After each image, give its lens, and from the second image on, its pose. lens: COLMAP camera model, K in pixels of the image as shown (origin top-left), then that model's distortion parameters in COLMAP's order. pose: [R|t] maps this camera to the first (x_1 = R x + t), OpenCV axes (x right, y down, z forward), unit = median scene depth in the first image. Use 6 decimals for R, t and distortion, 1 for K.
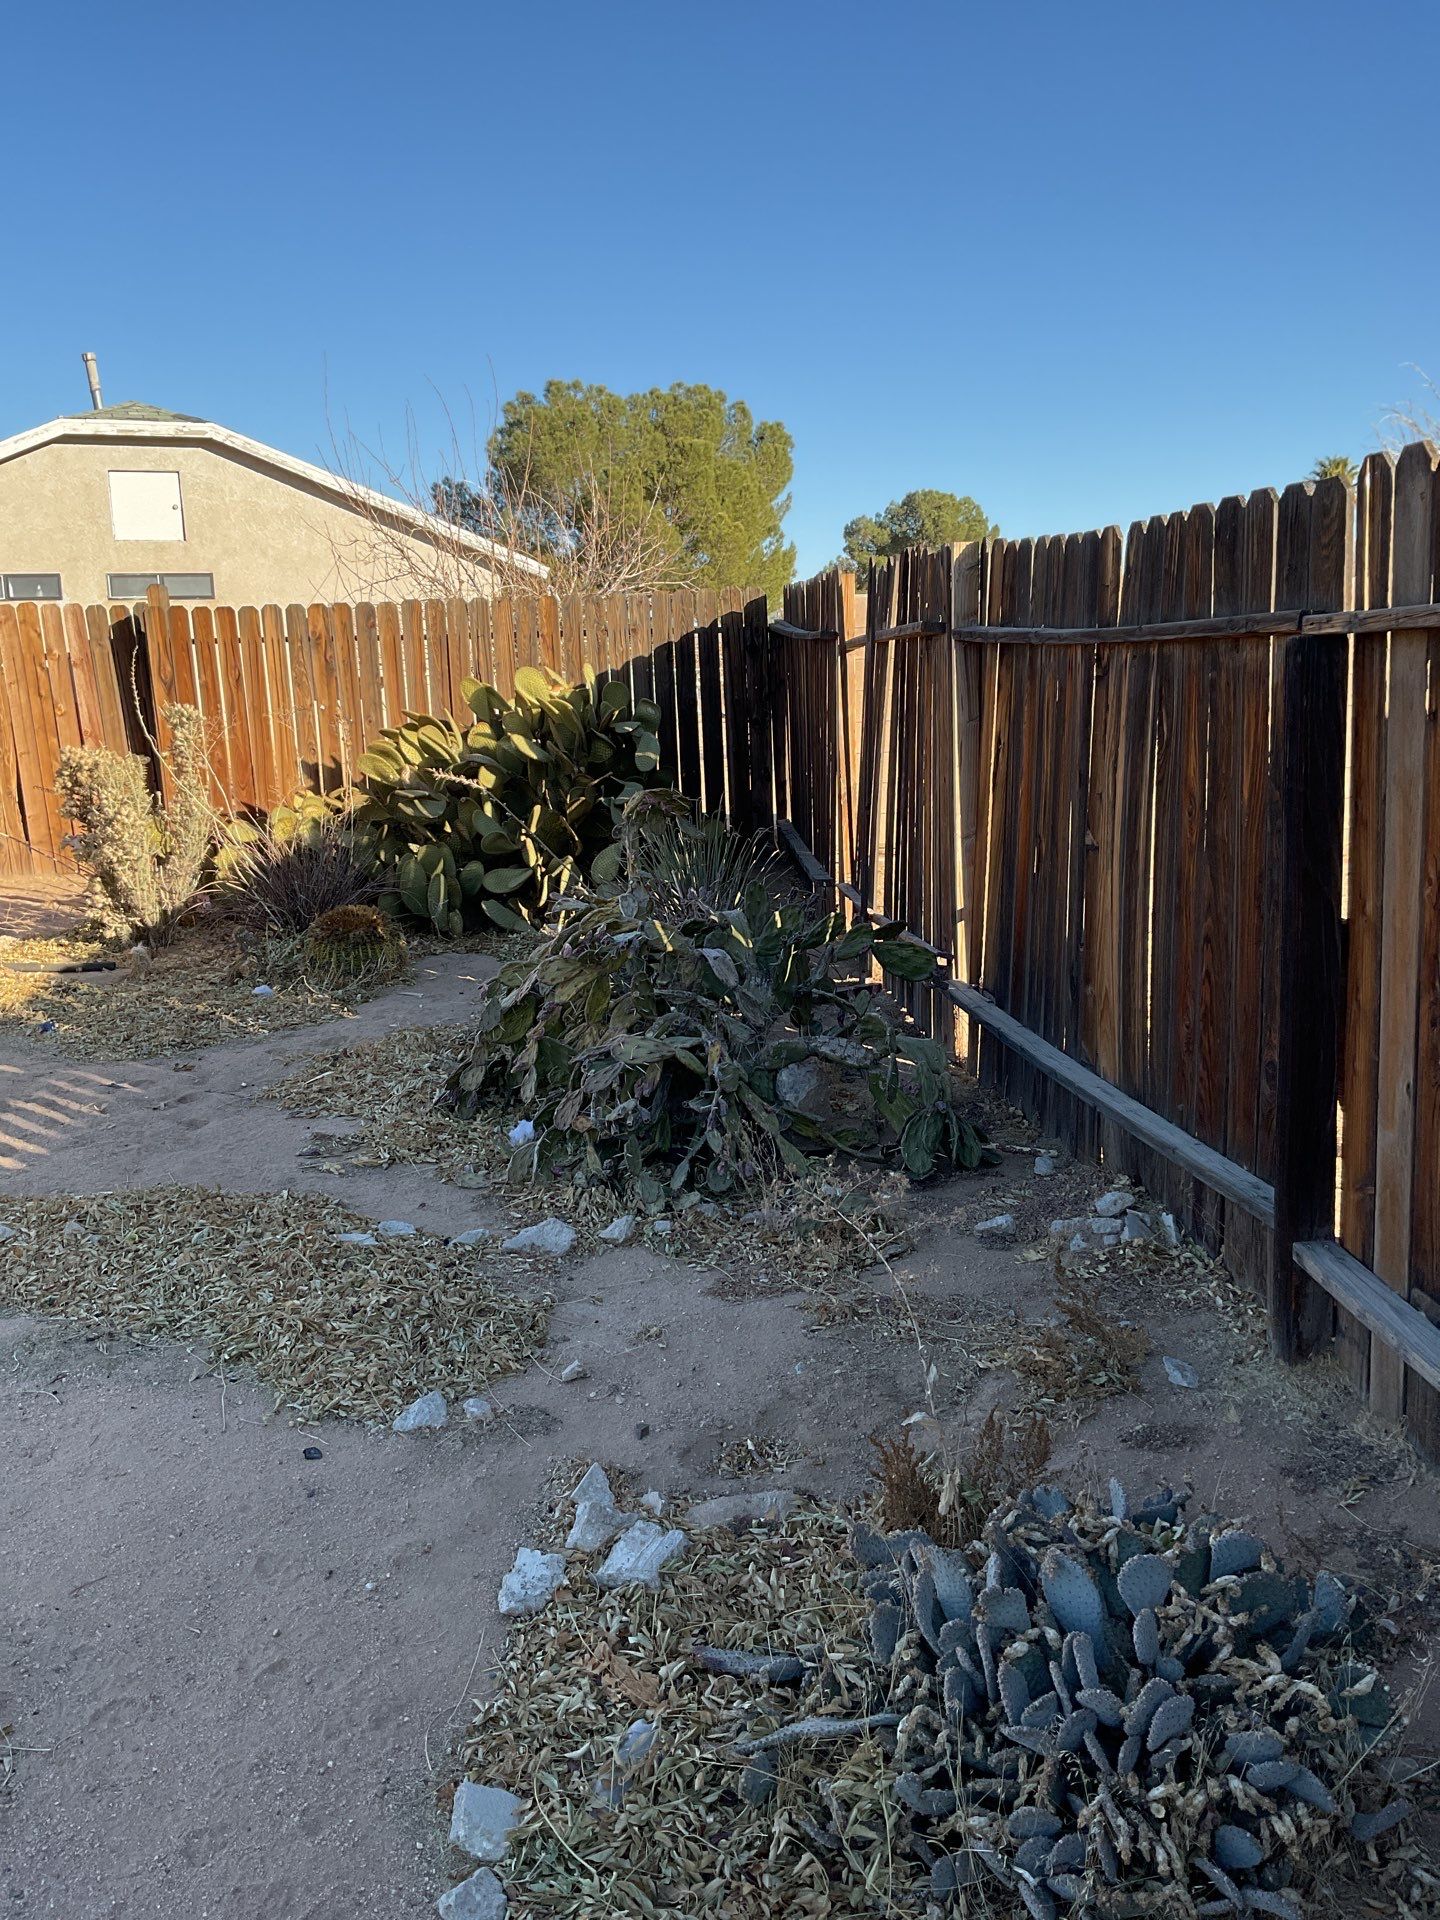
lens RADIAL K [[1564.4, 0, 729.6], [0, 1564.4, 972.3], [0, 0, 1]] dist [0.078242, -0.128592]
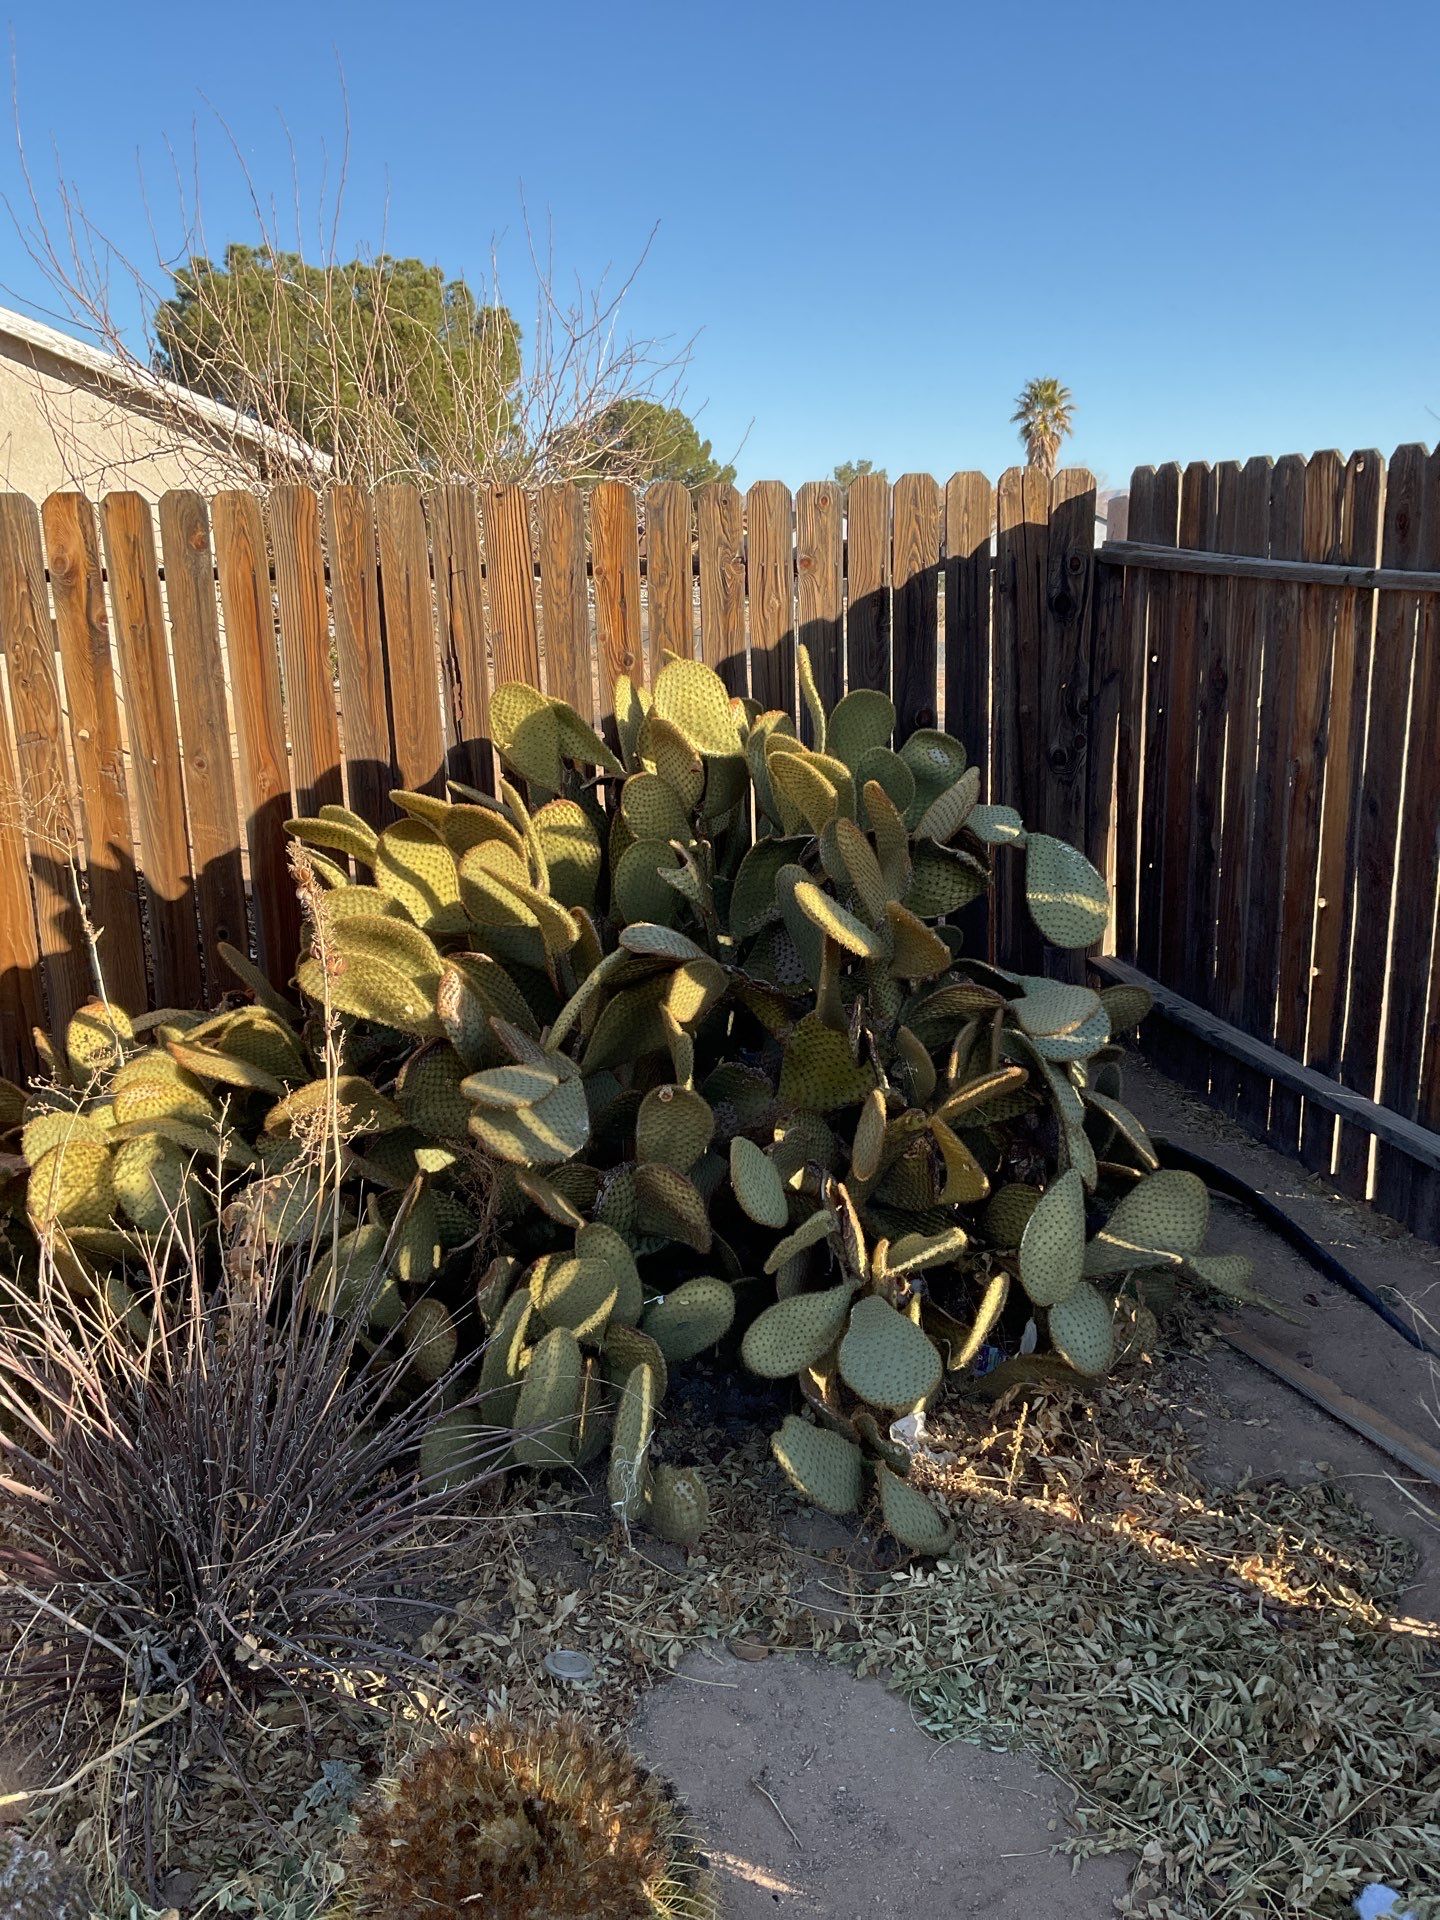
lens RADIAL K [[1564.4, 0, 711.1], [0, 1564.4, 952.8], [0, 0, 1]] dist [0.078242, -0.128592]
pose [[0.980776, -0.038152, 0.191373, -0.176607], [0.031172, 0.998739, 0.039352, -0.120917], [-0.192633, -0.032630, 0.980728, 0.542430]]
